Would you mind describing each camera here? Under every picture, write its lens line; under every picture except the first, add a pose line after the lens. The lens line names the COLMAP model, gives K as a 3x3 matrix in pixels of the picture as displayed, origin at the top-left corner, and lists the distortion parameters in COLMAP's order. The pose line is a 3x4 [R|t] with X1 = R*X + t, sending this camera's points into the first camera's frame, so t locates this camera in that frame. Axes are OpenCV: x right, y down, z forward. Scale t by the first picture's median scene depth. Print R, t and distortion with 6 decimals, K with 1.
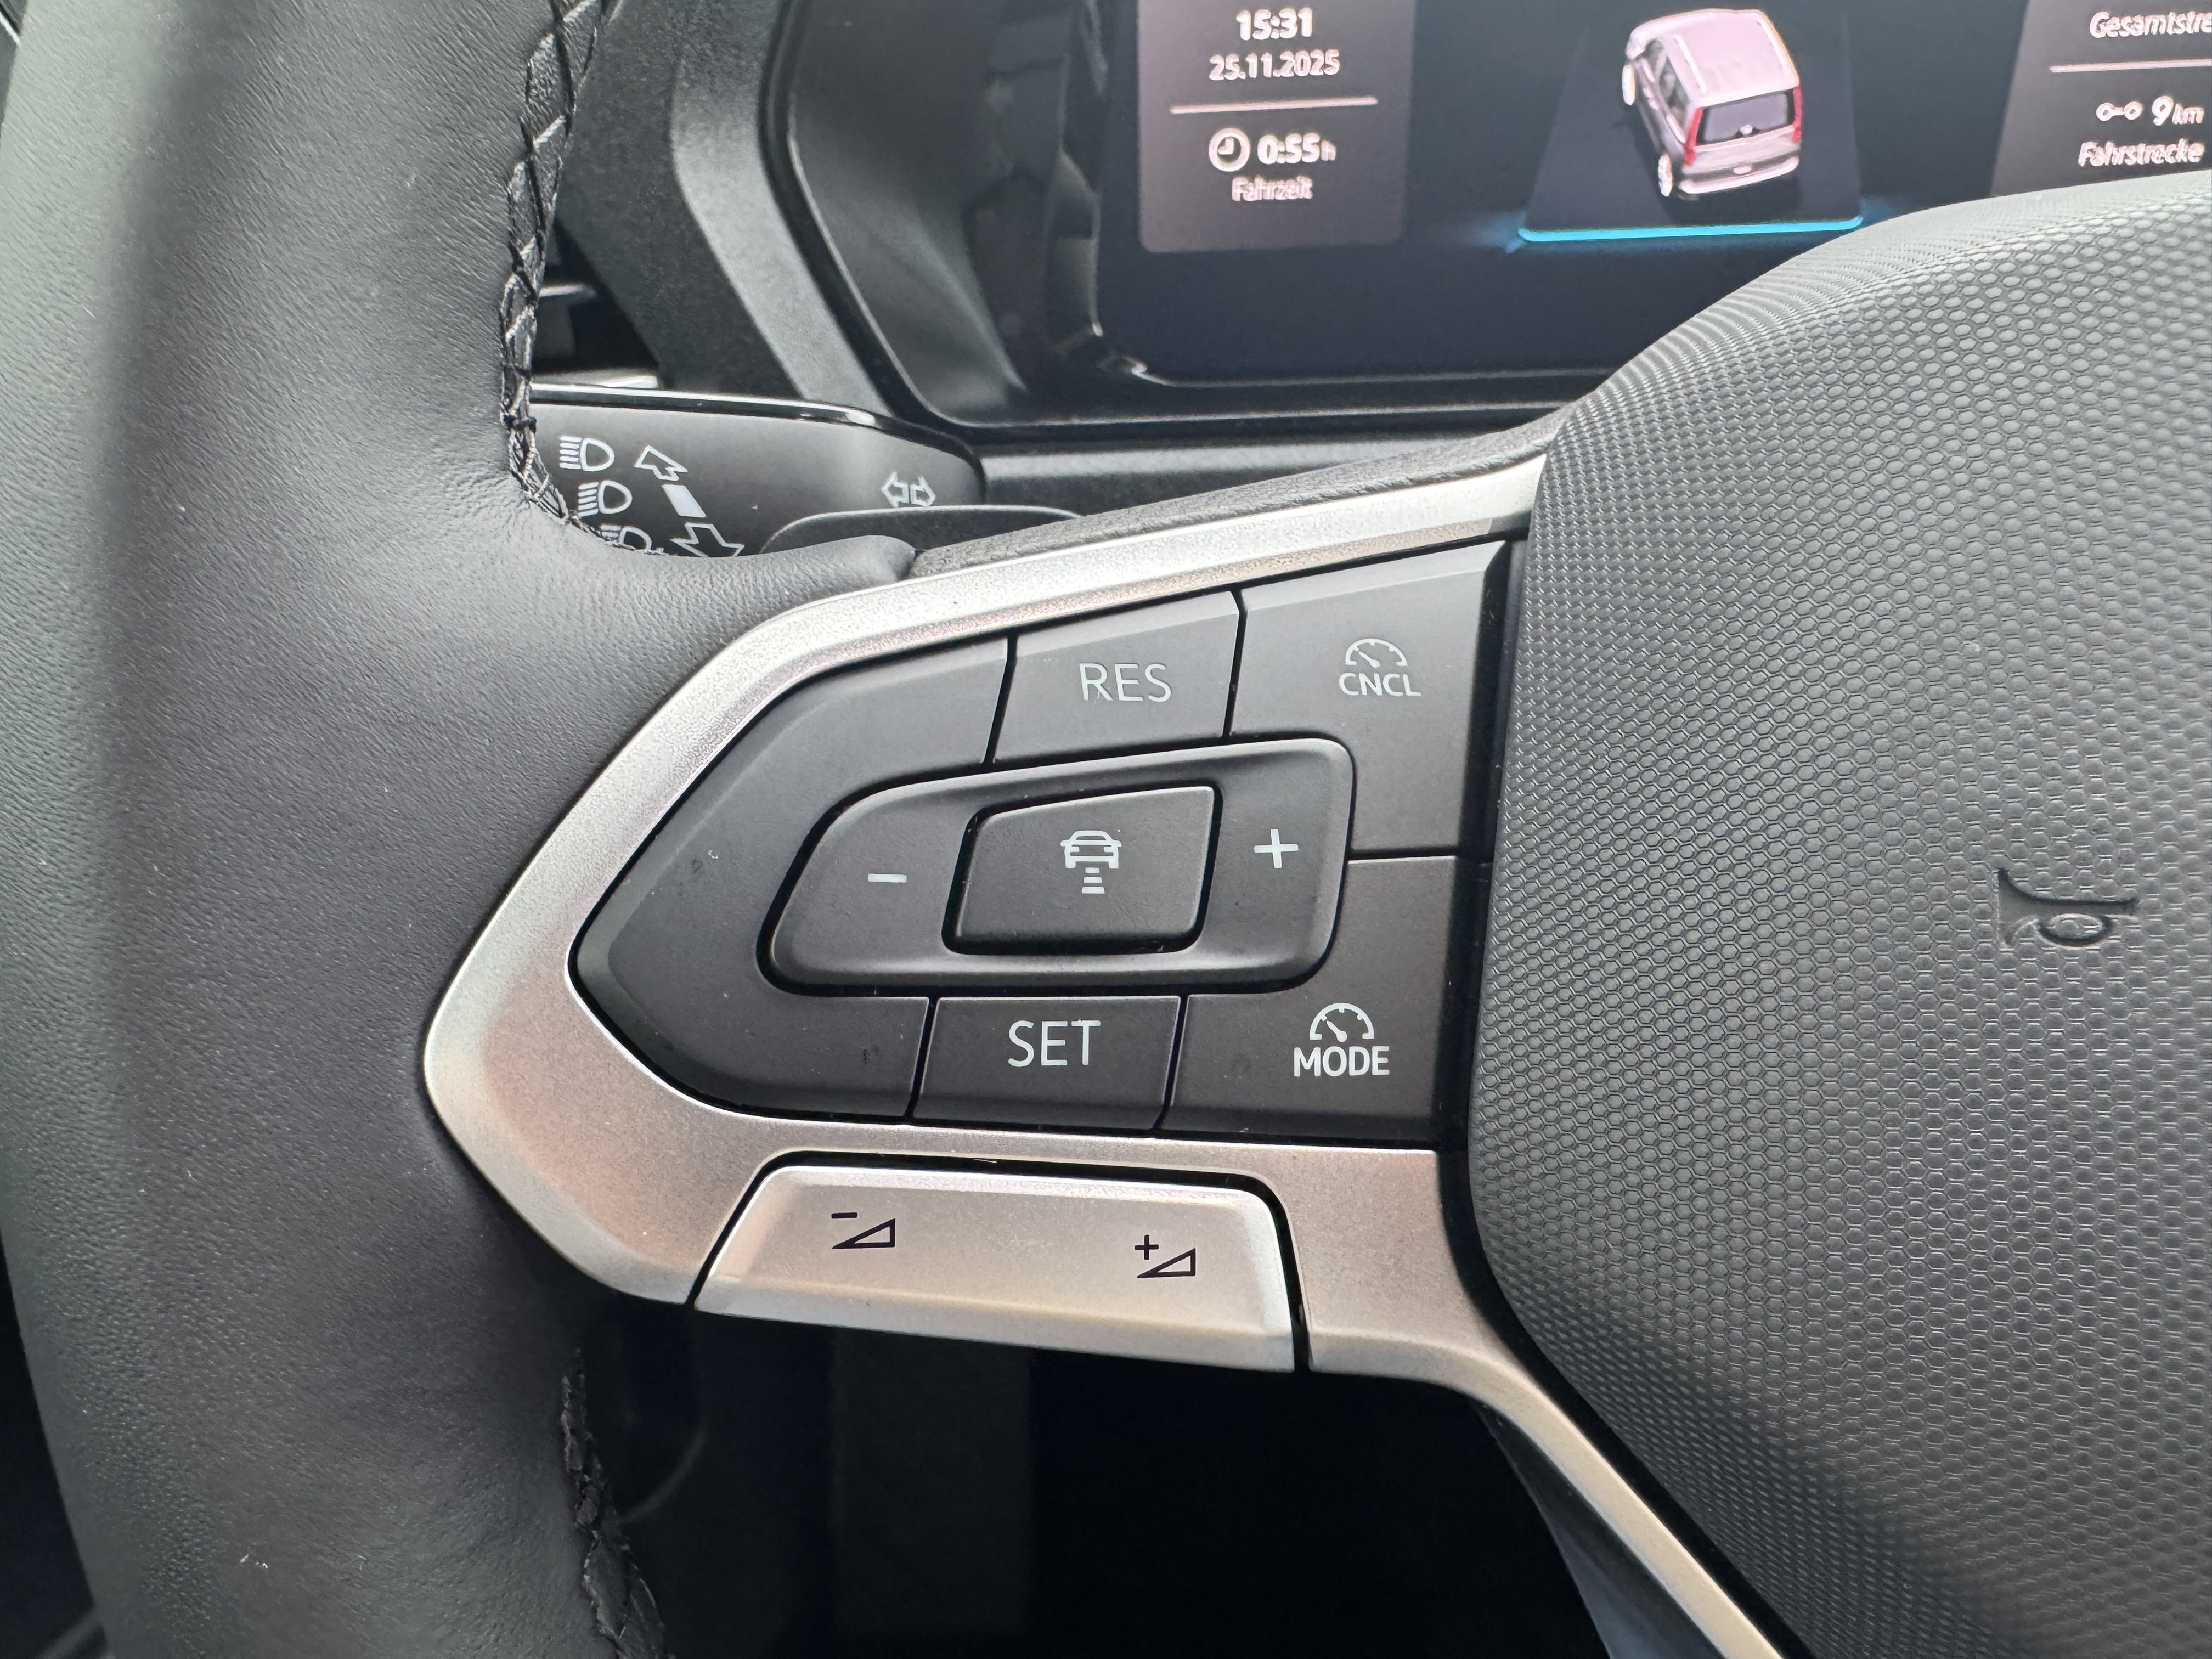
lens RADIAL K [[1553.9, 0, 1014.0], [0, 1553.9, 876.1], [0, 0, 1]] dist [0.003196, -0.008192]
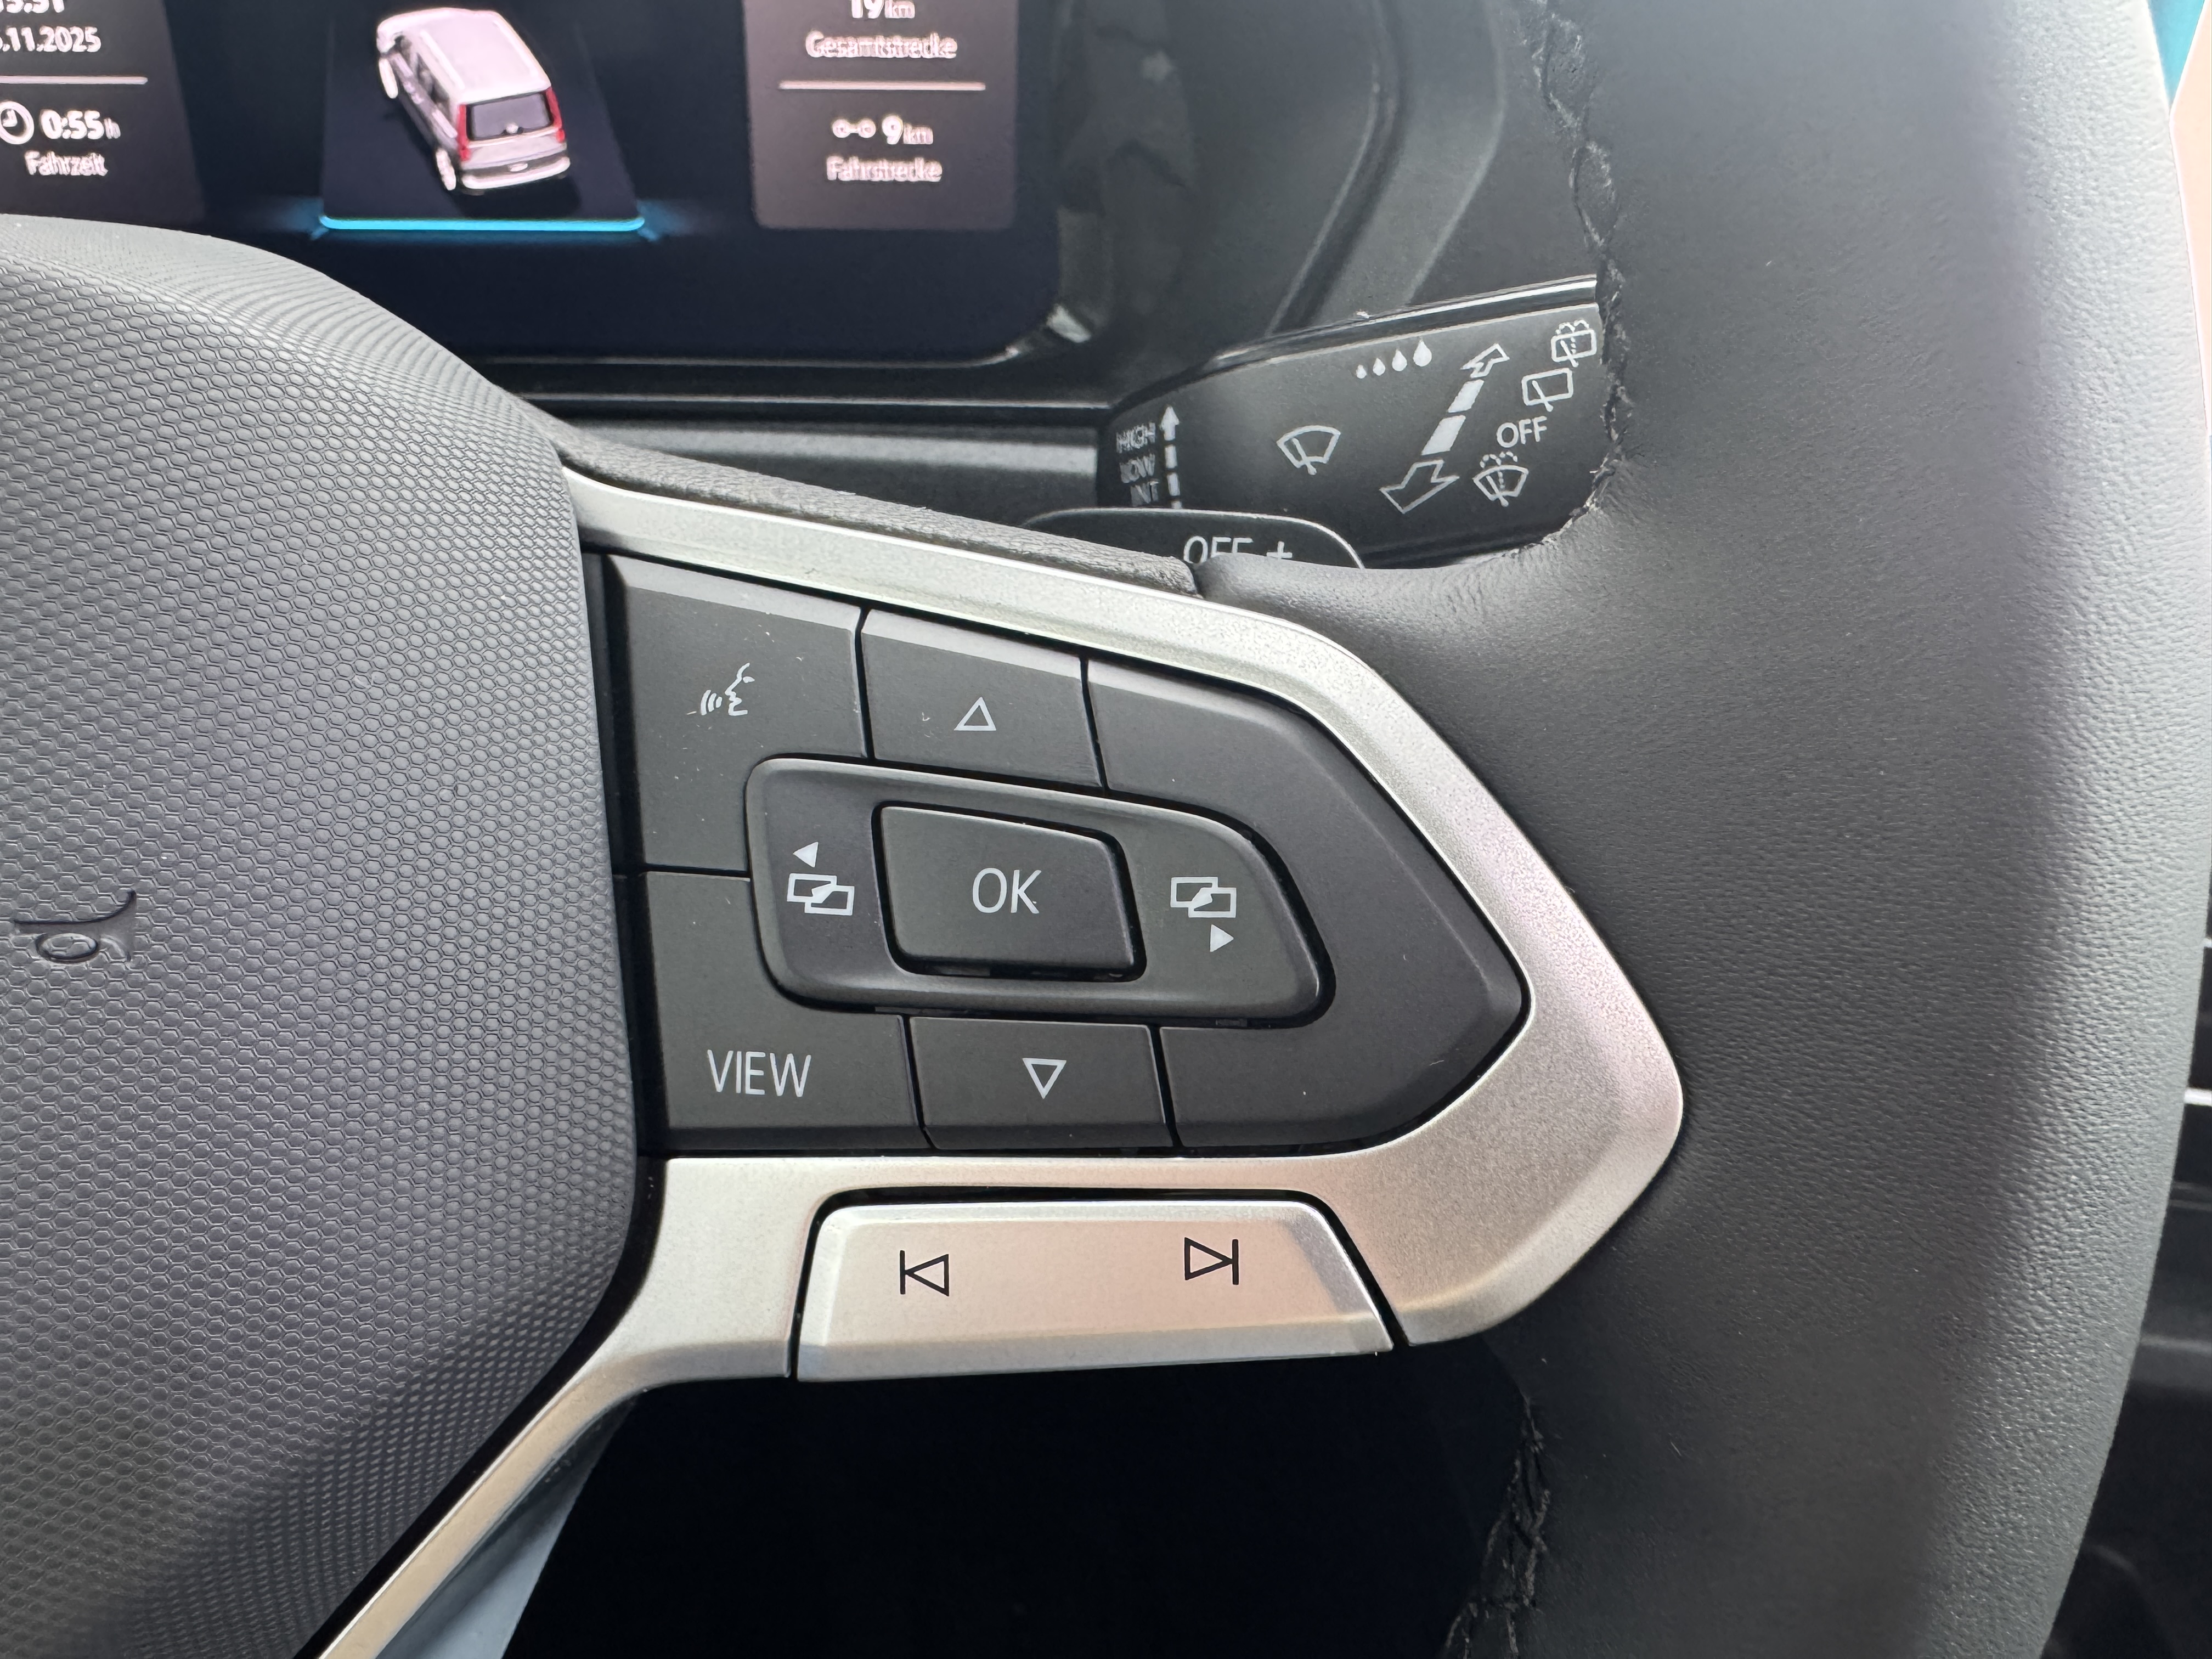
lens RADIAL K [[1553.9, 0, 1047.0], [0, 1553.9, 801.0], [0, 0, 1]] dist [0.003196, -0.008192]
pose [[0.991334, -0.003401, 0.131325, 0.678330], [0.006972, 0.999618, -0.026747, -0.012113], [-0.131184, 0.027431, 0.990978, -0.038440]]
